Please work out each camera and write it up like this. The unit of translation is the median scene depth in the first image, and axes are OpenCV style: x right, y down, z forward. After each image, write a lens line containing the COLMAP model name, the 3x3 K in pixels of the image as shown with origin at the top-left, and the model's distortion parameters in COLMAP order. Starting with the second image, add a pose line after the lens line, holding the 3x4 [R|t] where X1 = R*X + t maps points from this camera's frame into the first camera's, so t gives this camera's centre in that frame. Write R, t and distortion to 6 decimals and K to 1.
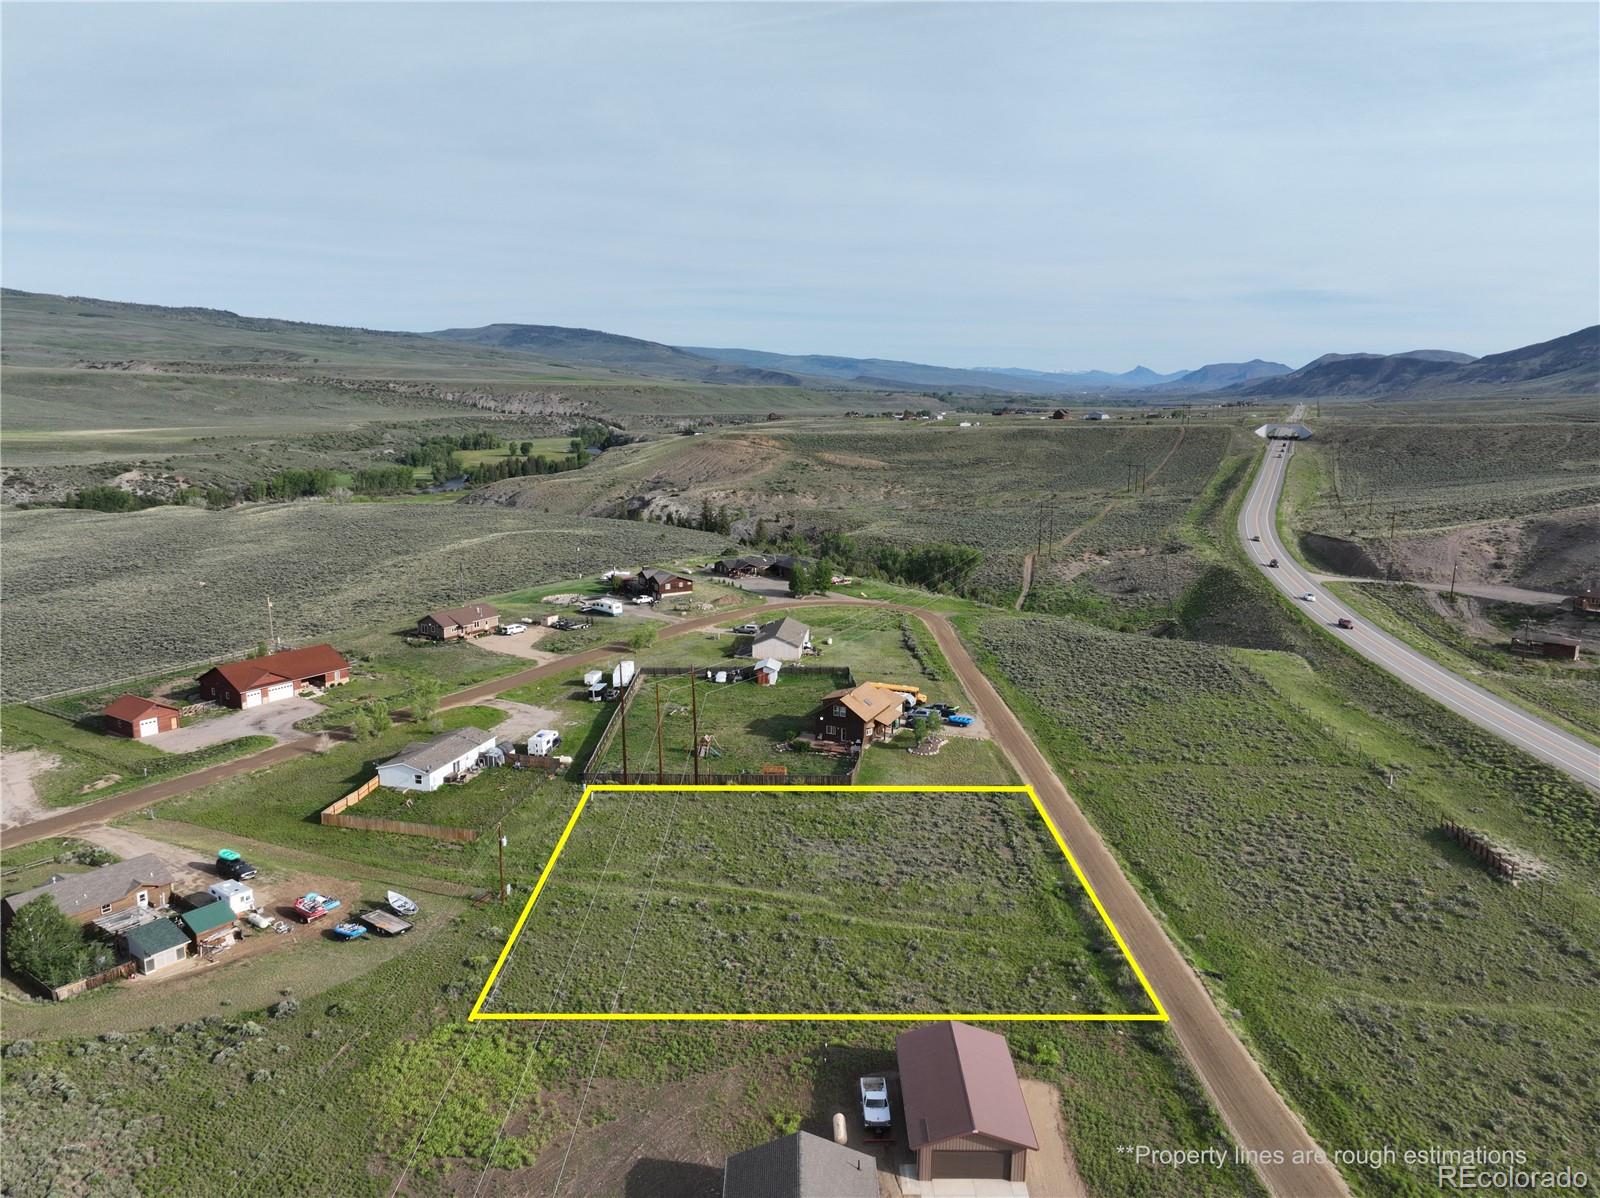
lens RADIAL K [[1125.7, 0, 804.8], [0, 1125.7, 597.8], [0, 0, 1]] dist [0.001993, 0.012154]
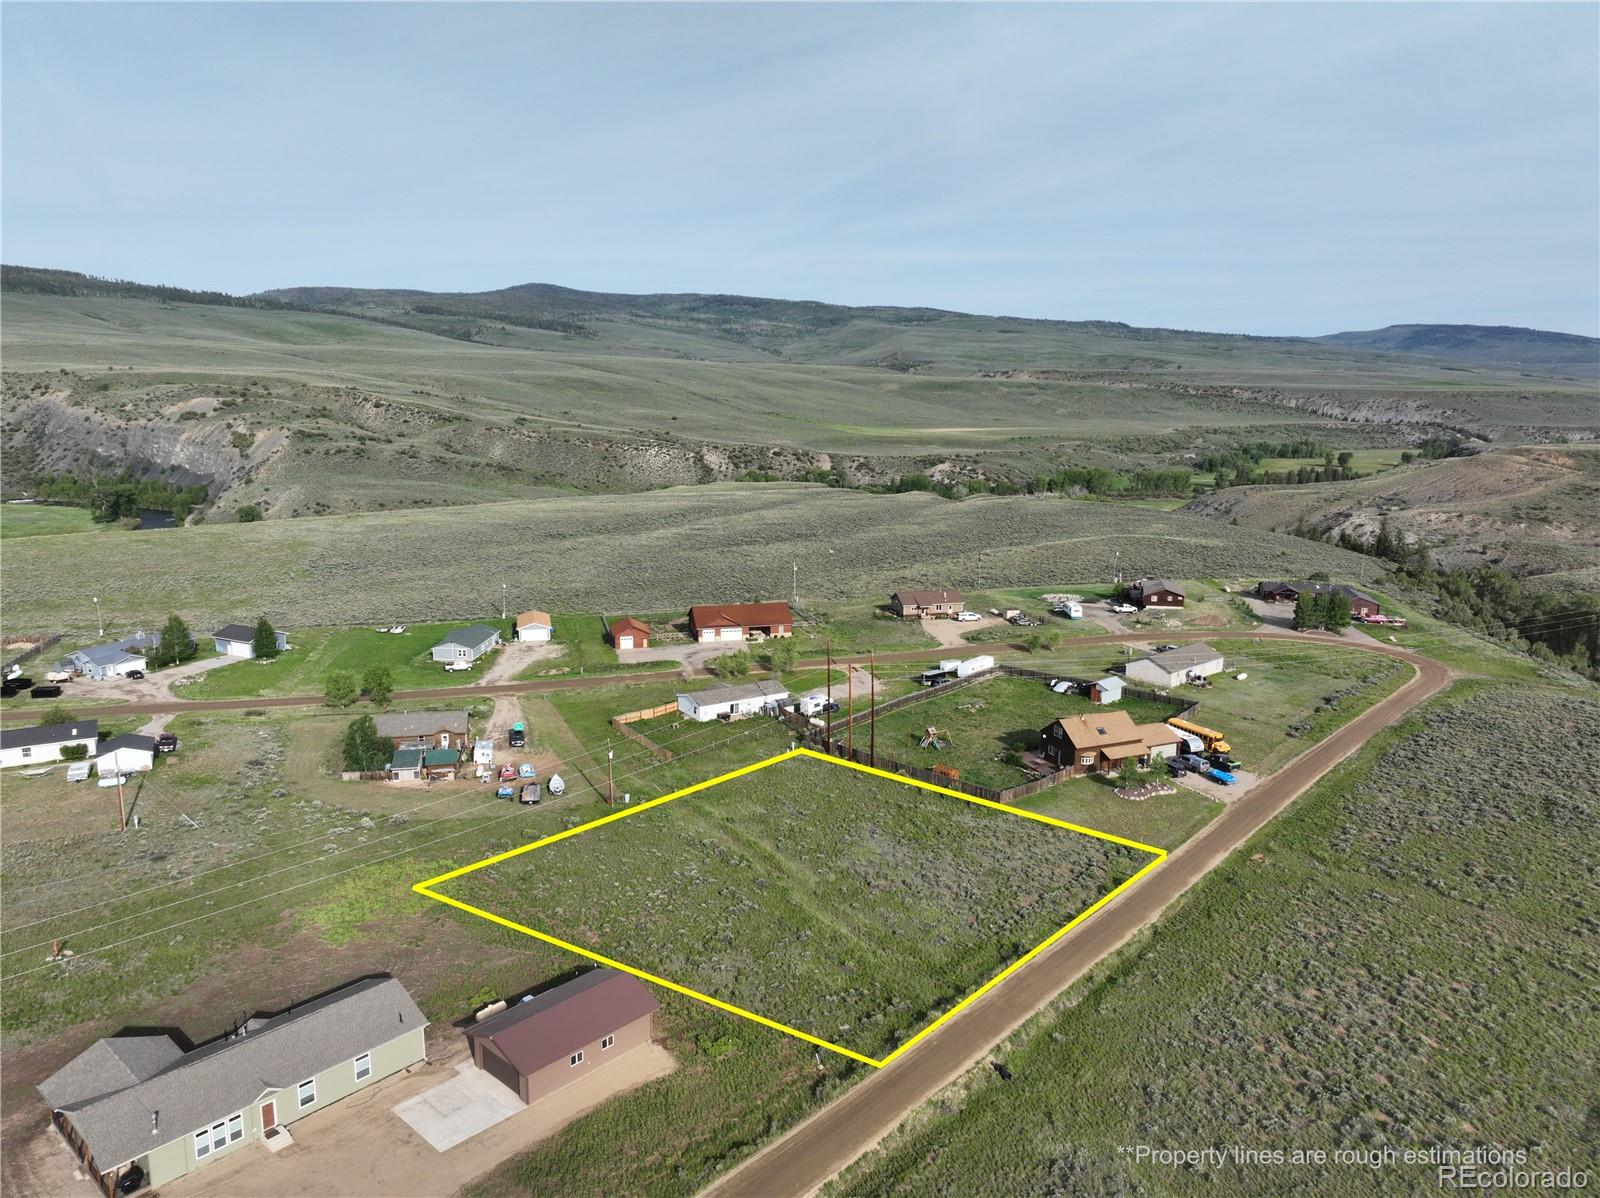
lens RADIAL K [[1123.7, 0, 805.6], [0, 1123.7, 604.4], [0, 0, 1]] dist [-0.003438, 0.020919]
pose [[0.738949, 0.127411, -0.661605, 0.093828], [-0.126910, 0.990701, 0.049041, -0.004595], [0.661701, 0.047726, 0.748247, 0.030172]]
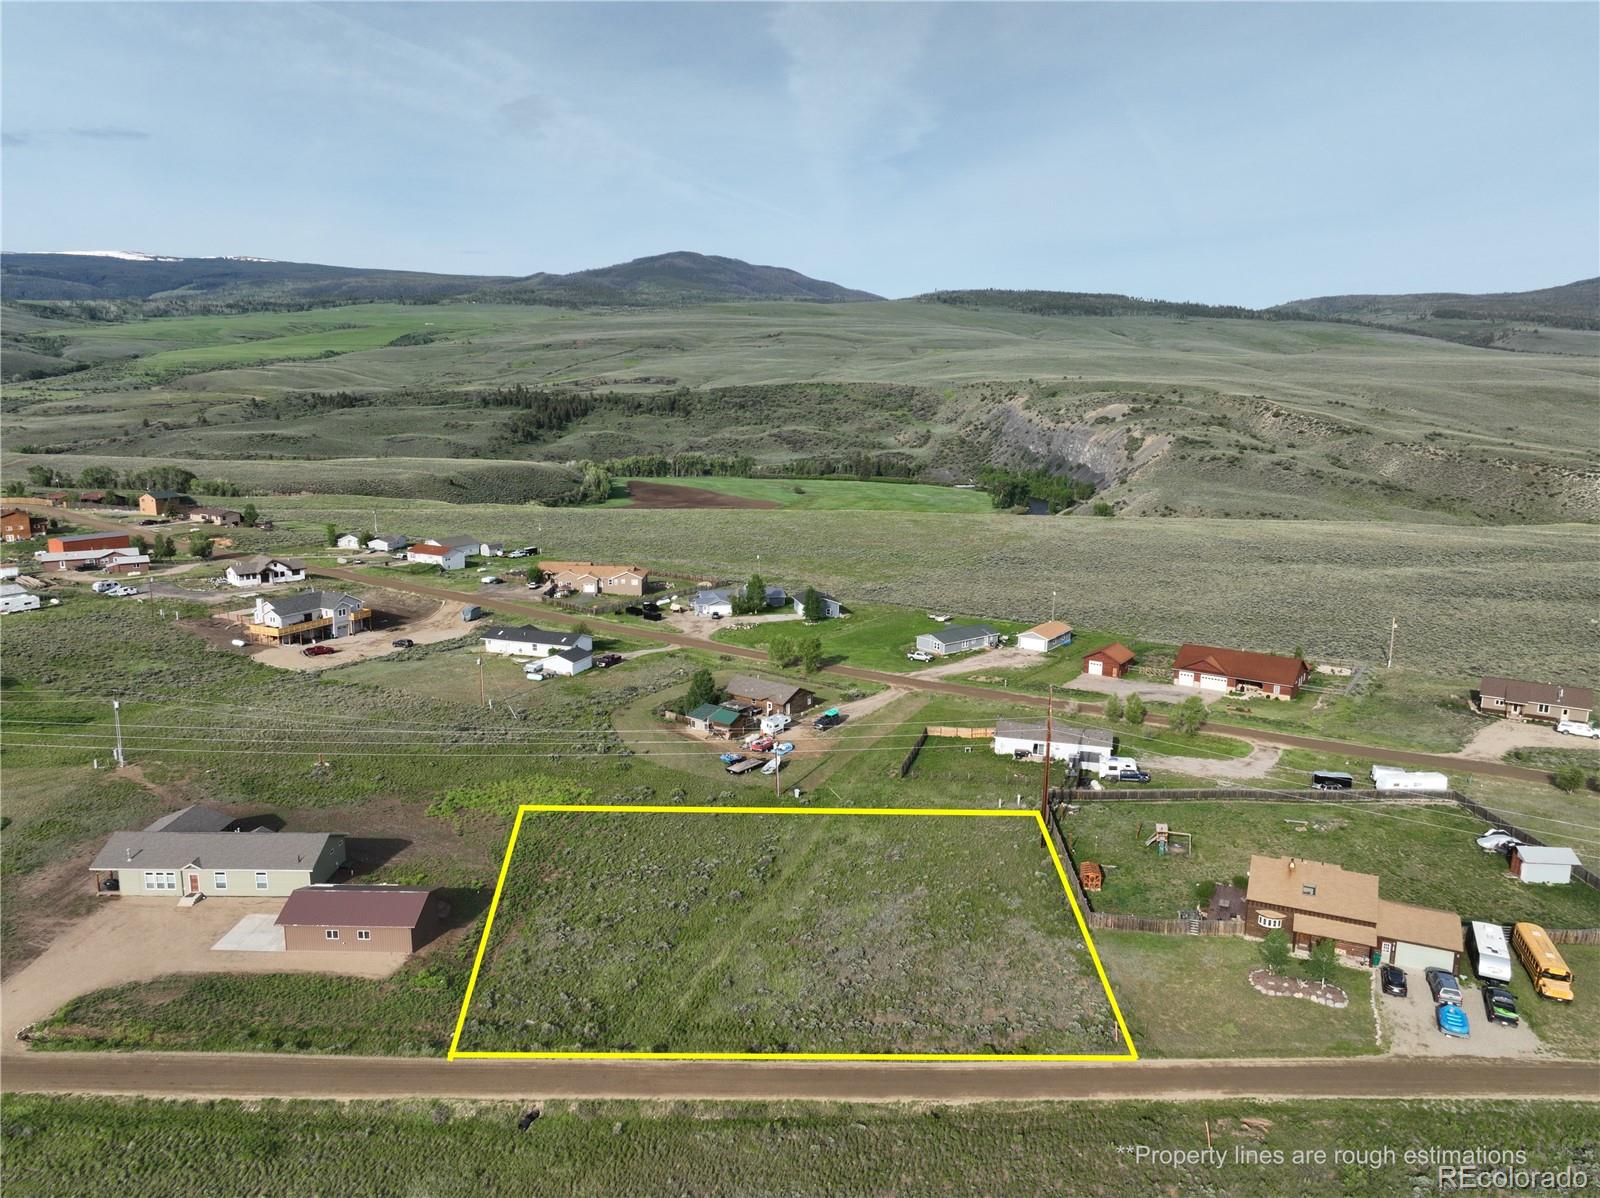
lens RADIAL K [[1123.7, 0, 805.6], [0, 1123.7, 604.4], [0, 0, 1]] dist [-0.003438, 0.020919]
pose [[-0.008357, 0.186631, -0.982394, 0.130518], [-0.201356, 0.961991, 0.184468, -0.024390], [0.979482, 0.199353, 0.029540, 0.133465]]
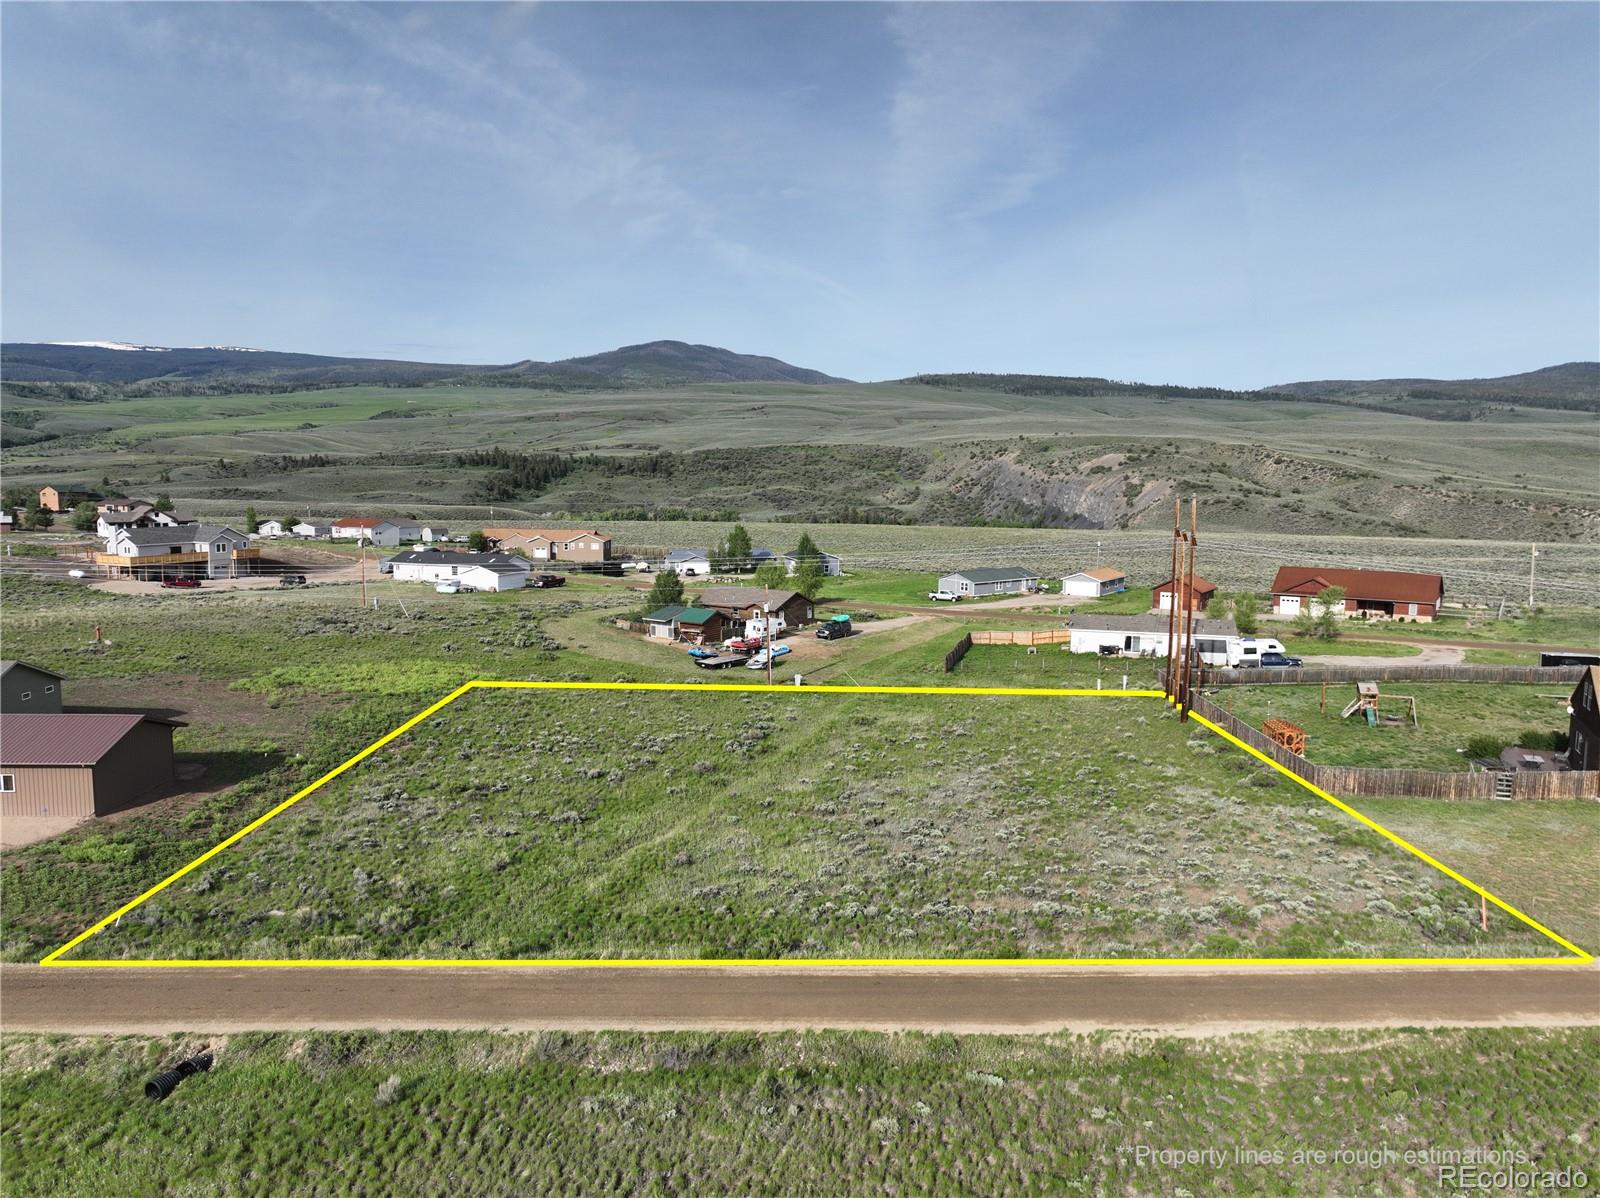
lens RADIAL K [[1125.7, 0, 804.8], [0, 1125.7, 597.8], [0, 0, 1]] dist [0.001993, 0.012154]
pose [[0.005344, 0.103630, -0.994602, 0.081953], [-0.199070, 0.974818, 0.100499, 0.016081], [0.979971, 0.197458, 0.025839, 0.139114]]
